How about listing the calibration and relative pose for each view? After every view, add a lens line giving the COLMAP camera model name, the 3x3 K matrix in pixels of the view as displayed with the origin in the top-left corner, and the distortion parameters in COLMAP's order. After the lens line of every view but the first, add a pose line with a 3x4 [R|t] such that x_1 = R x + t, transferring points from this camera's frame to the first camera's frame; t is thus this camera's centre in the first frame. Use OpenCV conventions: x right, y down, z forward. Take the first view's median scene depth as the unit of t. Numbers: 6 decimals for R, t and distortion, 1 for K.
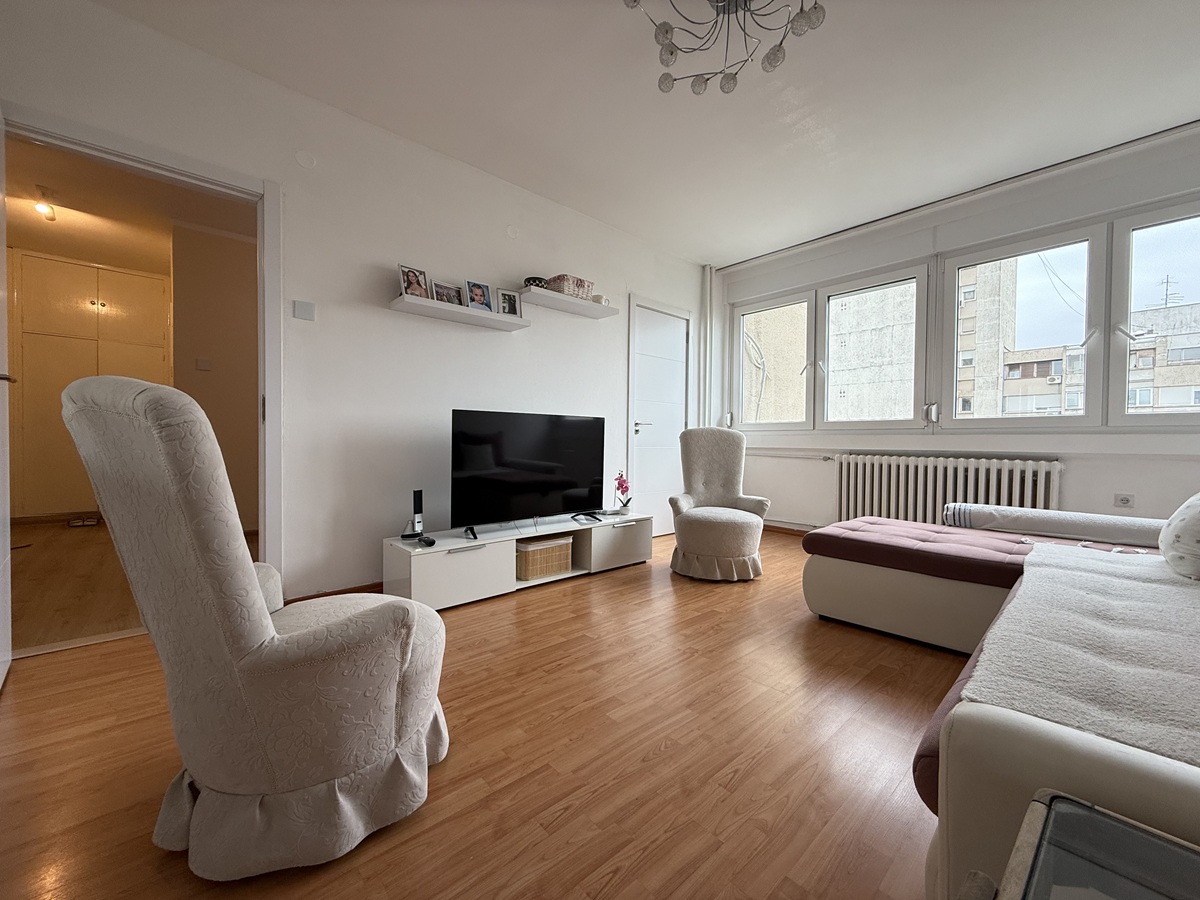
lens RADIAL K [[475.4, 0, 596.4], [0, 475.4, 449.8], [0, 0, 1]] dist [-0.000692, -0.000035]
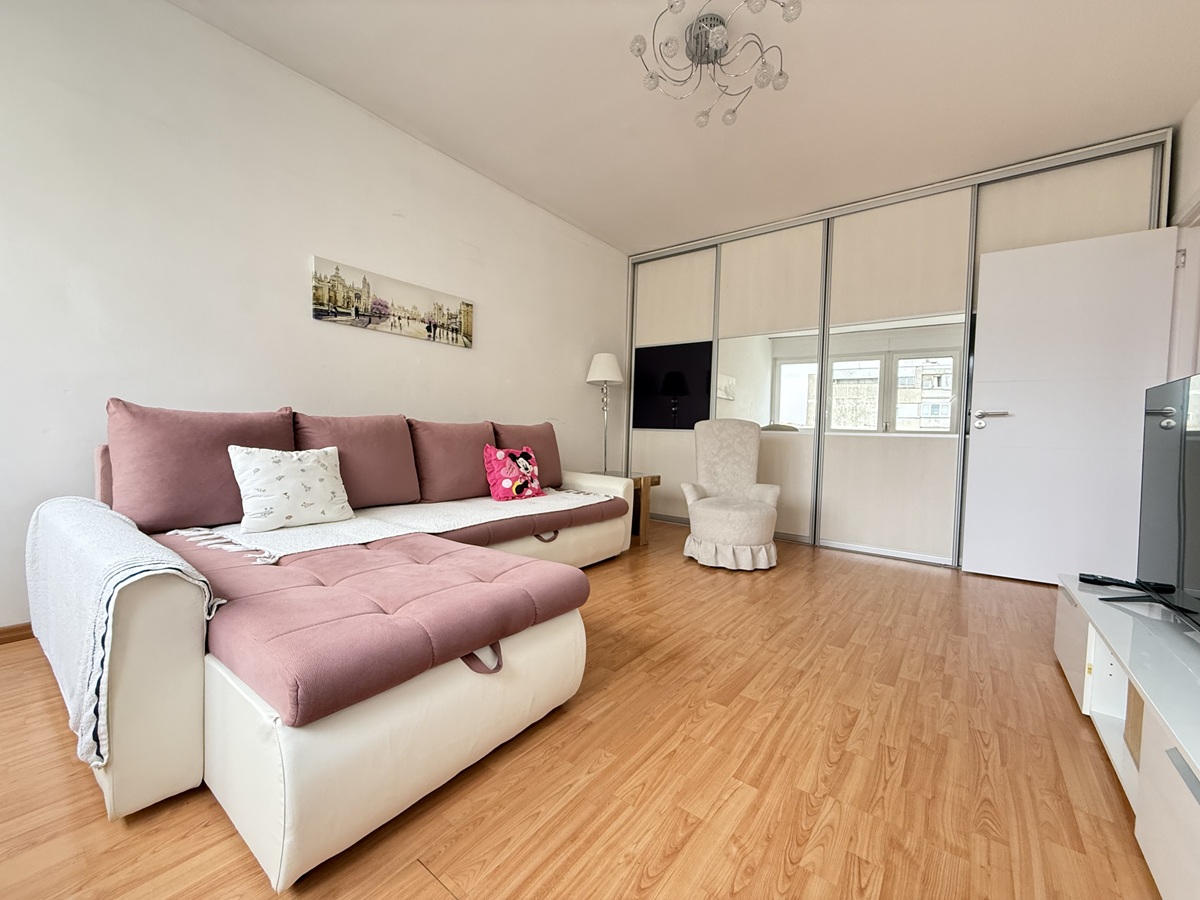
lens RADIAL K [[475.4, 0, 596.4], [0, 475.4, 449.8], [0, 0, 1]] dist [-0.000692, -0.000035]
pose [[-0.983199, -0.031012, -0.179882, 0.520496], [-0.040702, 0.997898, 0.050431, -0.009977], [0.177940, 0.056905, -0.982395, 1.527085]]
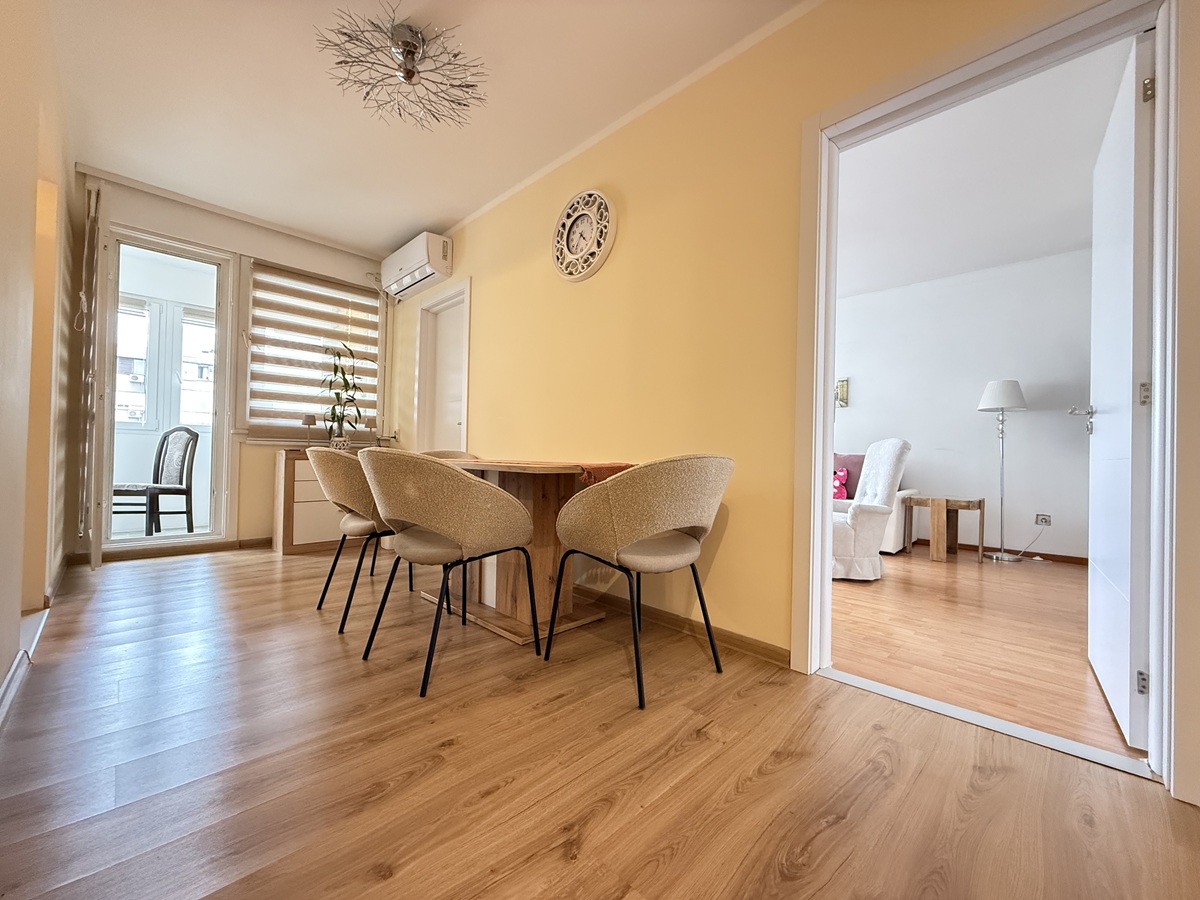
lens RADIAL K [[475.4, 0, 596.4], [0, 475.4, 449.8], [0, 0, 1]] dist [-0.000692, -0.000035]
pose [[-0.055096, 0.000552, 0.998481, -1.403473], [-0.005254, 0.999986, -0.000842, -0.015582], [-0.998467, -0.005293, -0.055093, 1.364283]]
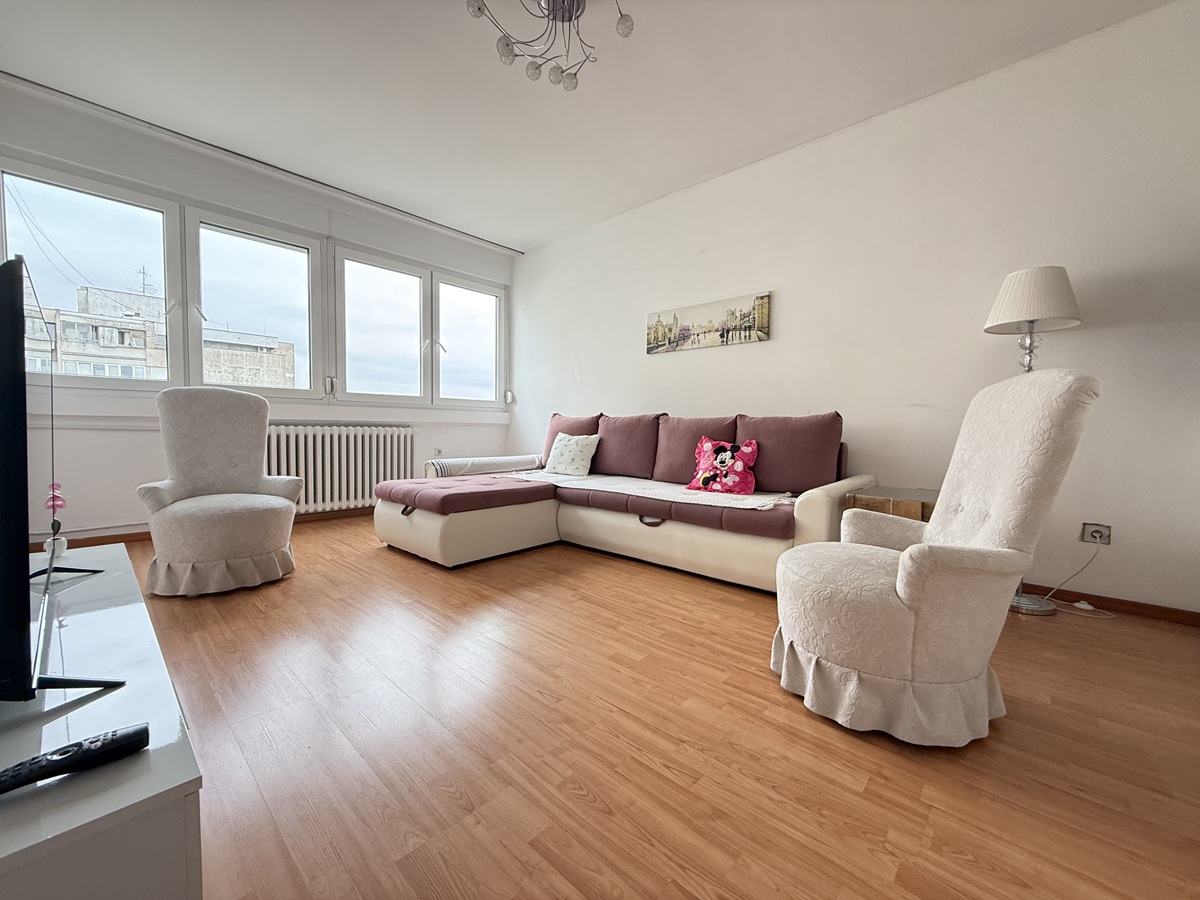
lens RADIAL K [[475.4, 0, 596.4], [0, 475.4, 449.8], [0, 0, 1]] dist [-0.000692, -0.000035]
pose [[-0.094316, -0.058859, 0.993801, -0.621029], [0.002053, 0.998237, 0.059317, 0.007876], [-0.995540, 0.007635, -0.094029, 0.729089]]
